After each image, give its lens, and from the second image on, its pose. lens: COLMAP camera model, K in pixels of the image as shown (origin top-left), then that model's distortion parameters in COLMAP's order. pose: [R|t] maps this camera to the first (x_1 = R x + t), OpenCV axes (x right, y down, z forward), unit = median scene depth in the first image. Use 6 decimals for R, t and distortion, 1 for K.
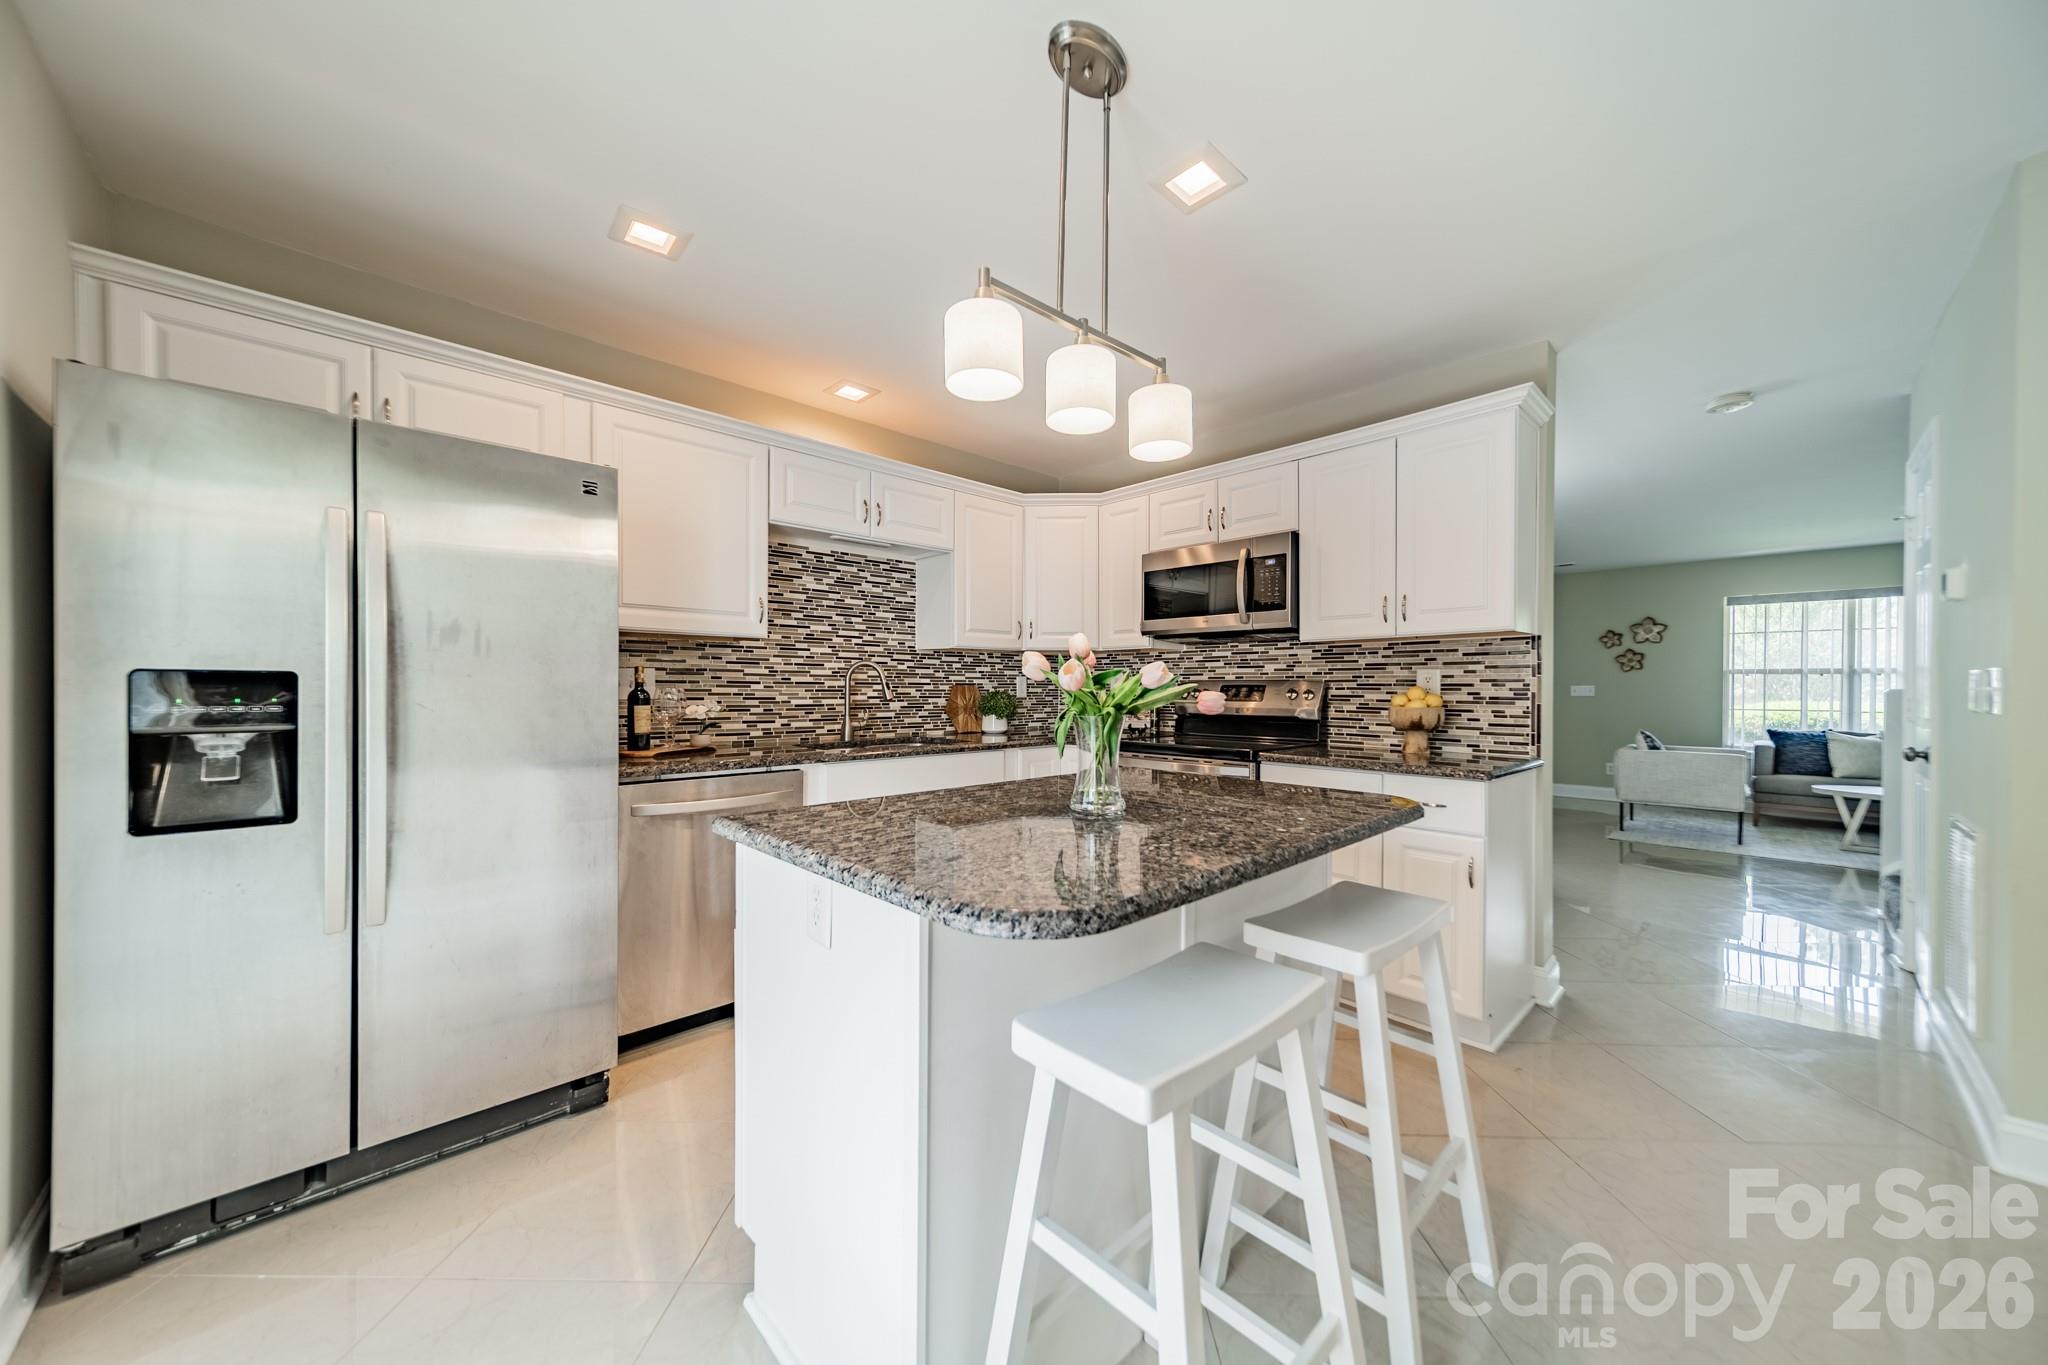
lens RADIAL K [[721.1, 0, 1027.2], [0, 721.1, 689.0], [0, 0, 1]] dist [0.007171, 0.000044]
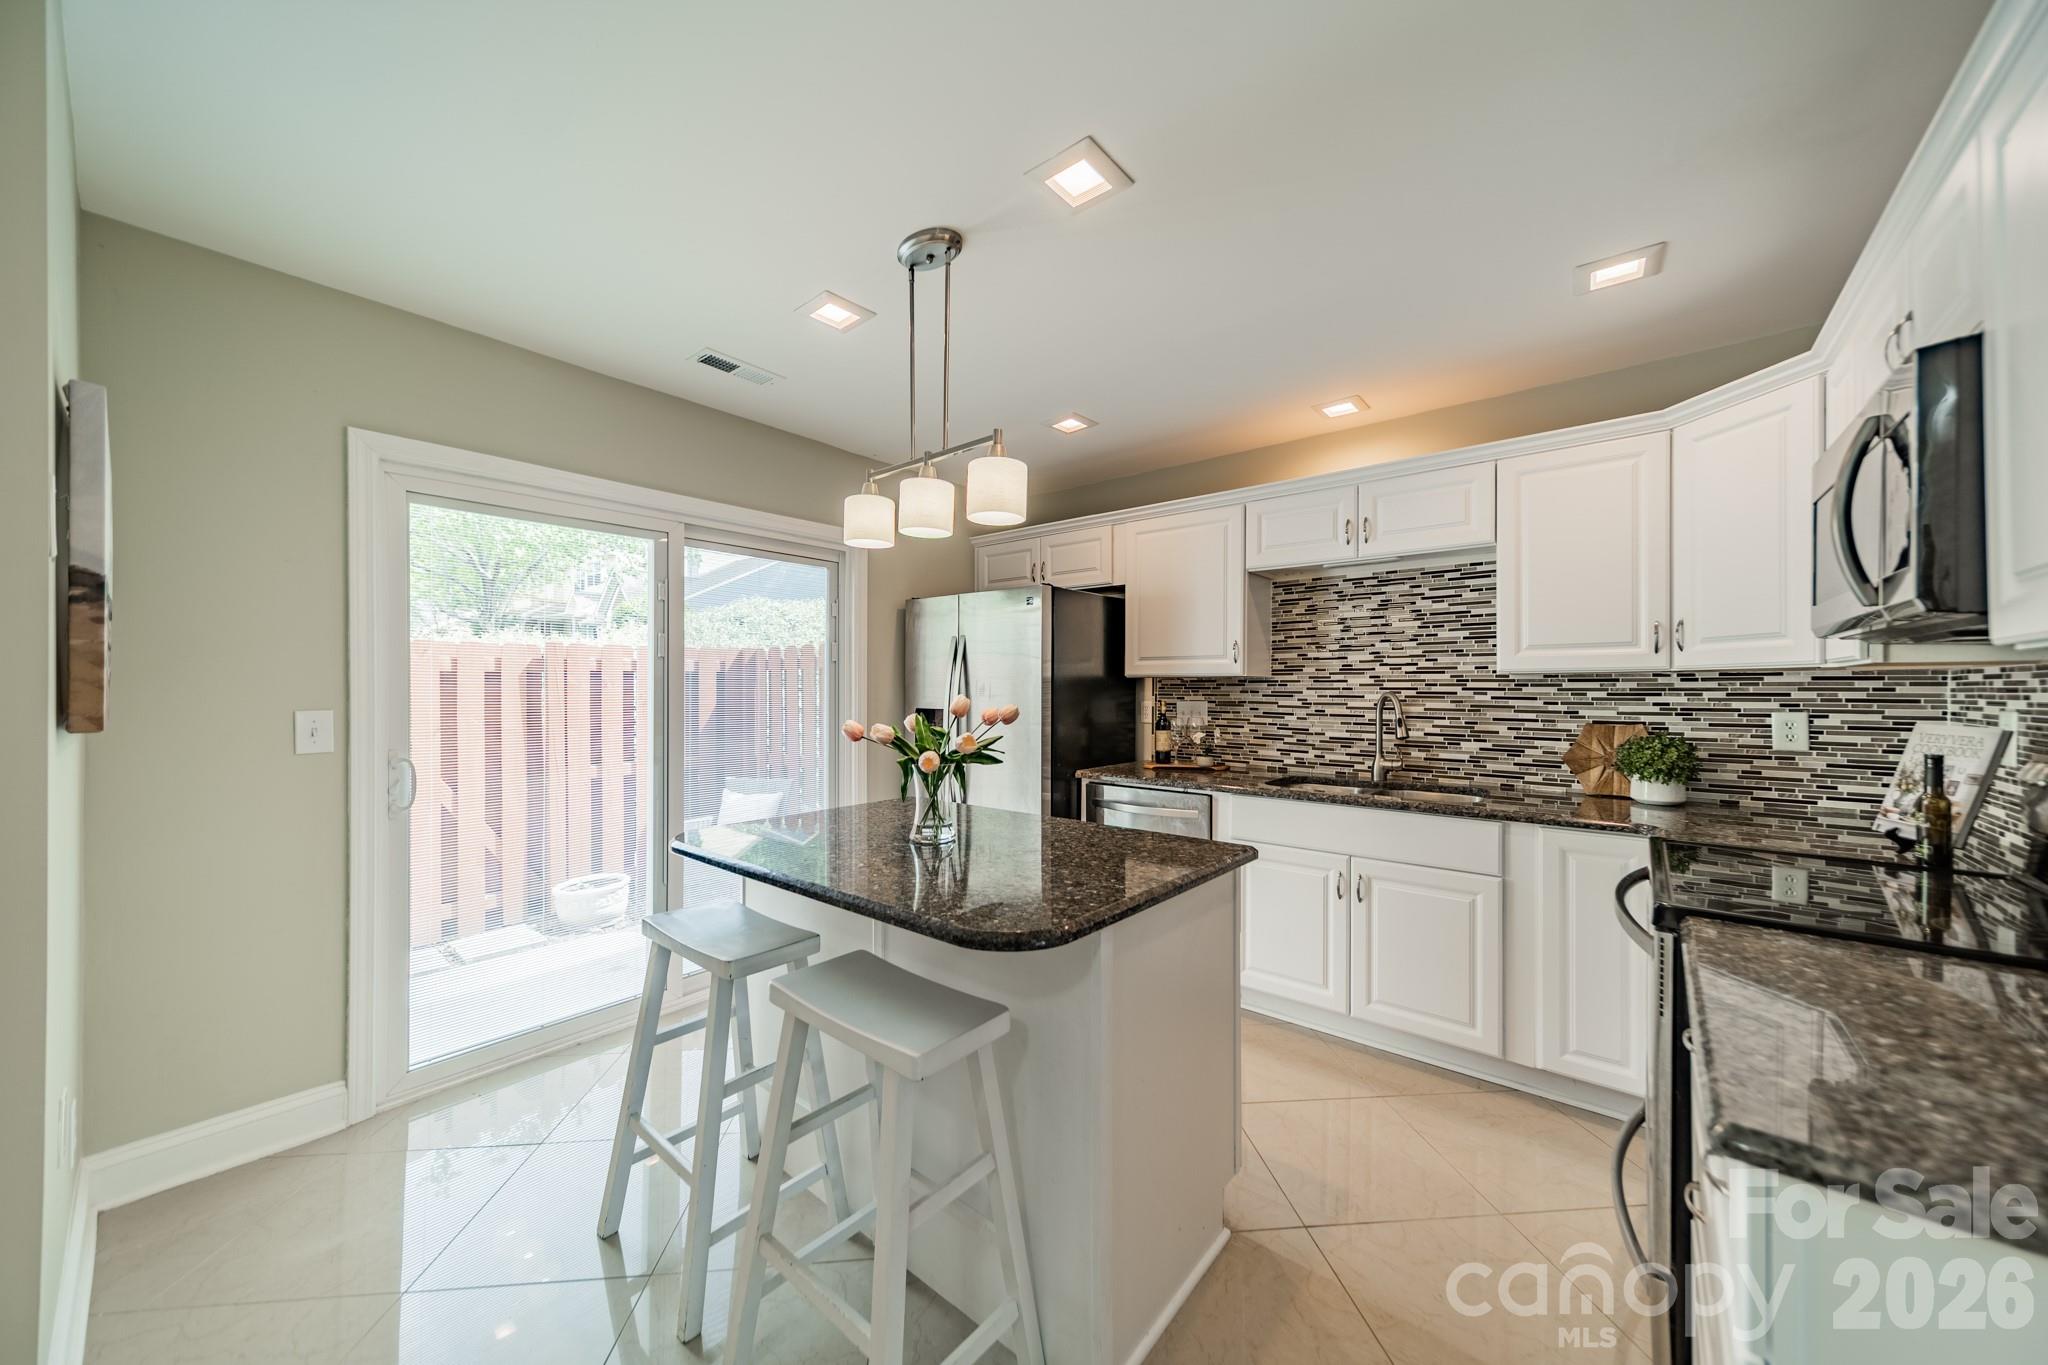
lens RADIAL K [[720.2, 0, 1025.4], [0, 720.2, 688.0], [0, 0, 1]] dist [0.010014, -0.000051]
pose [[0.105408, -0.001939, -0.994427, 0.594142], [-0.004605, 0.999986, -0.002438, -0.039523], [0.994418, 0.004837, 0.105397, 0.454270]]
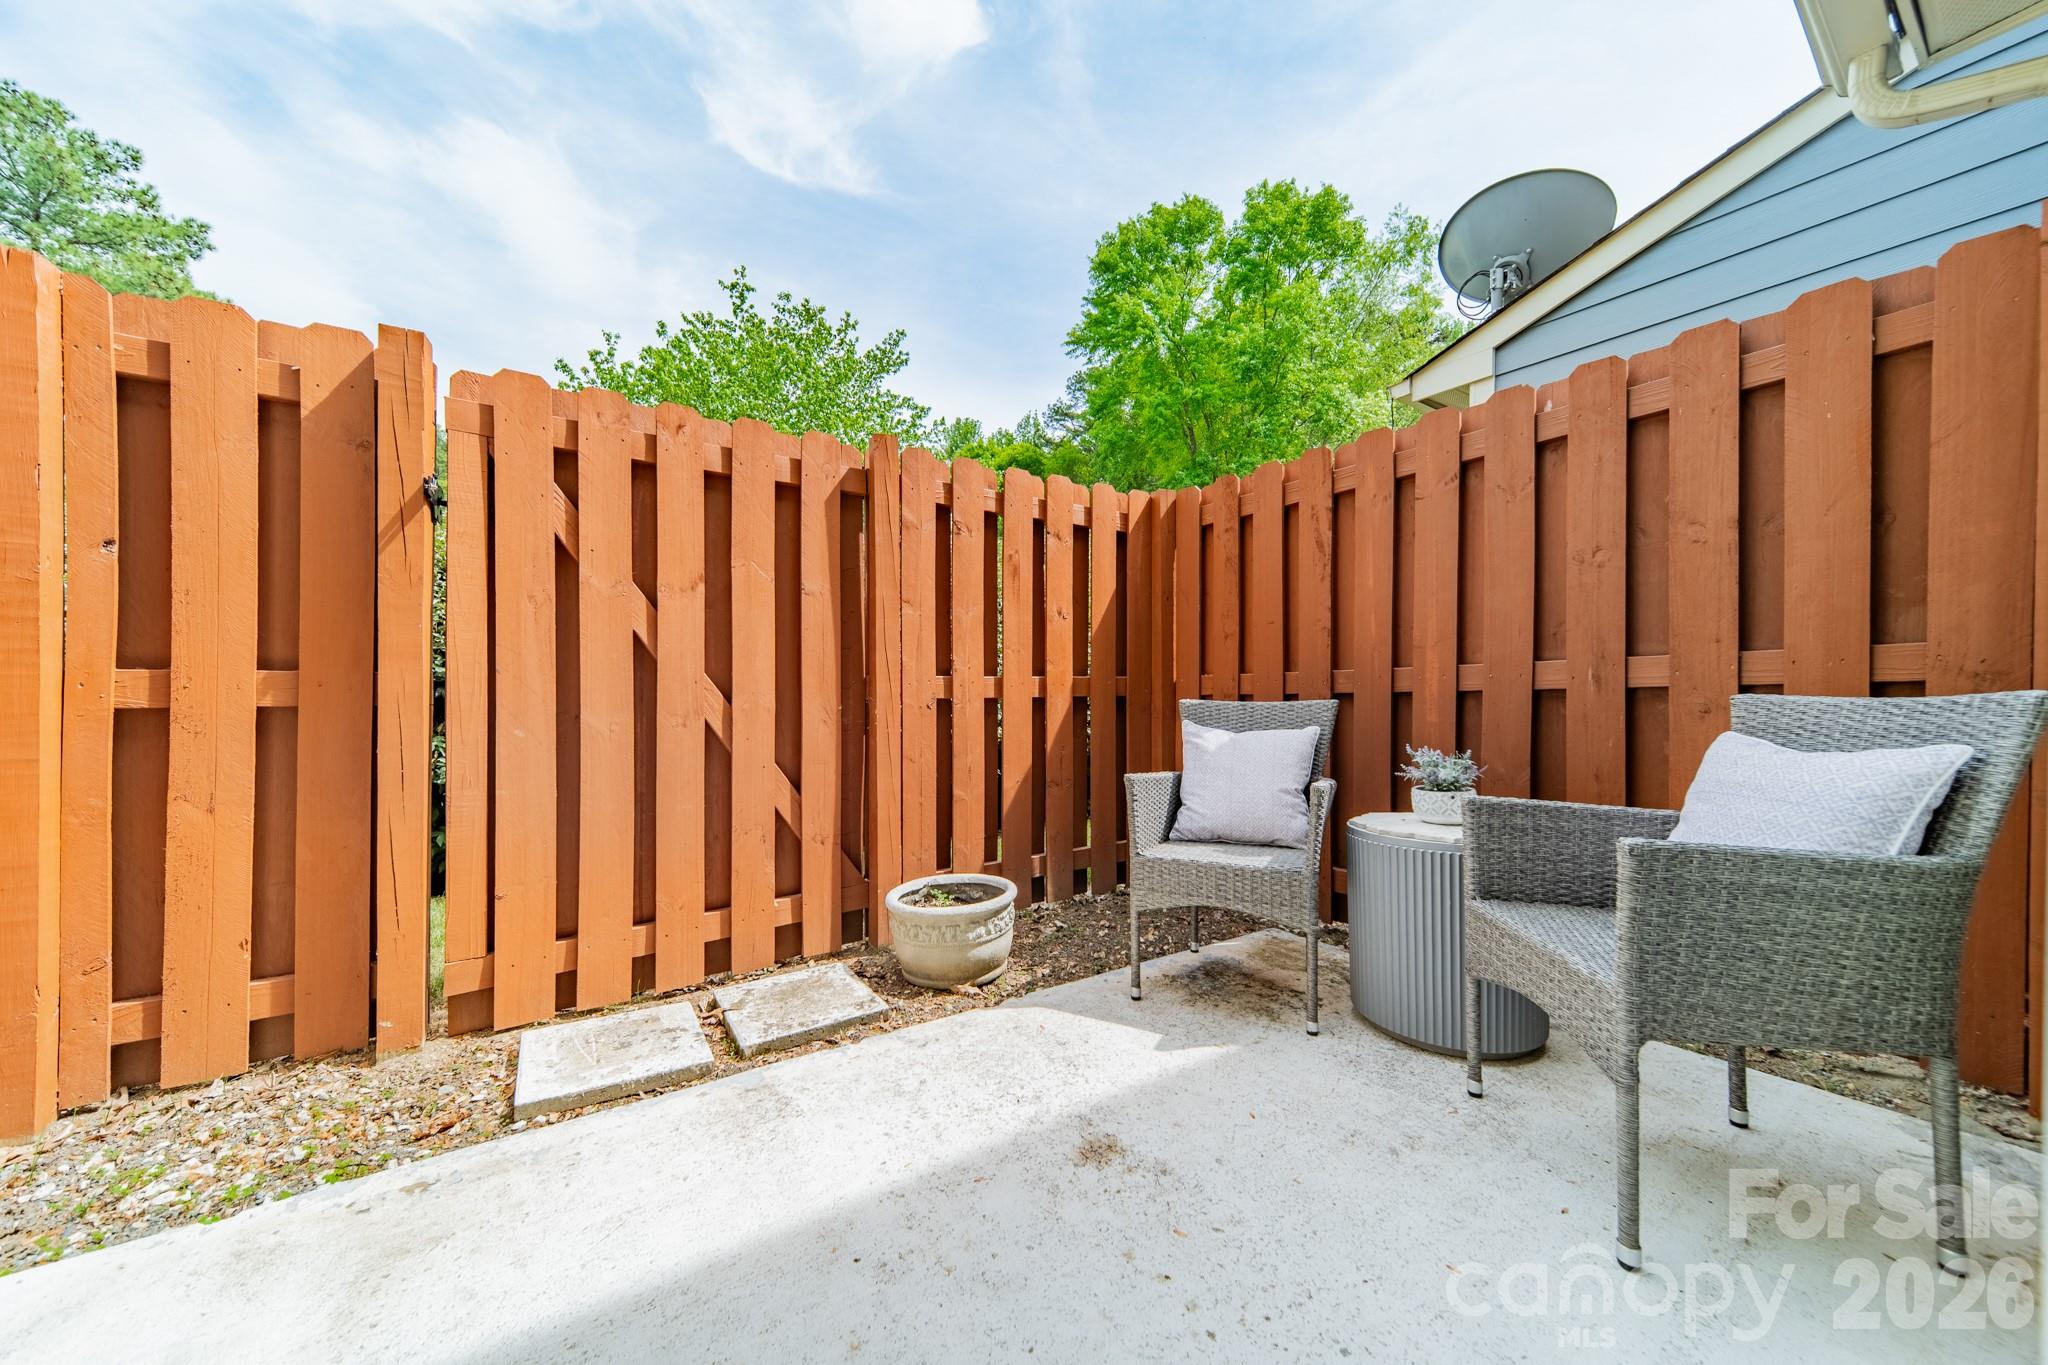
lens RADIAL K [[721.1, 0, 1027.2], [0, 721.1, 689.0], [0, 0, 1]] dist [0.007171, 0.000044]
pose [[-0.184995, -0.009858, -0.982690, -0.187487], [-0.008881, 0.999926, -0.008360, 0.141326], [0.982699, 0.007181, -0.185069, -0.019544]]
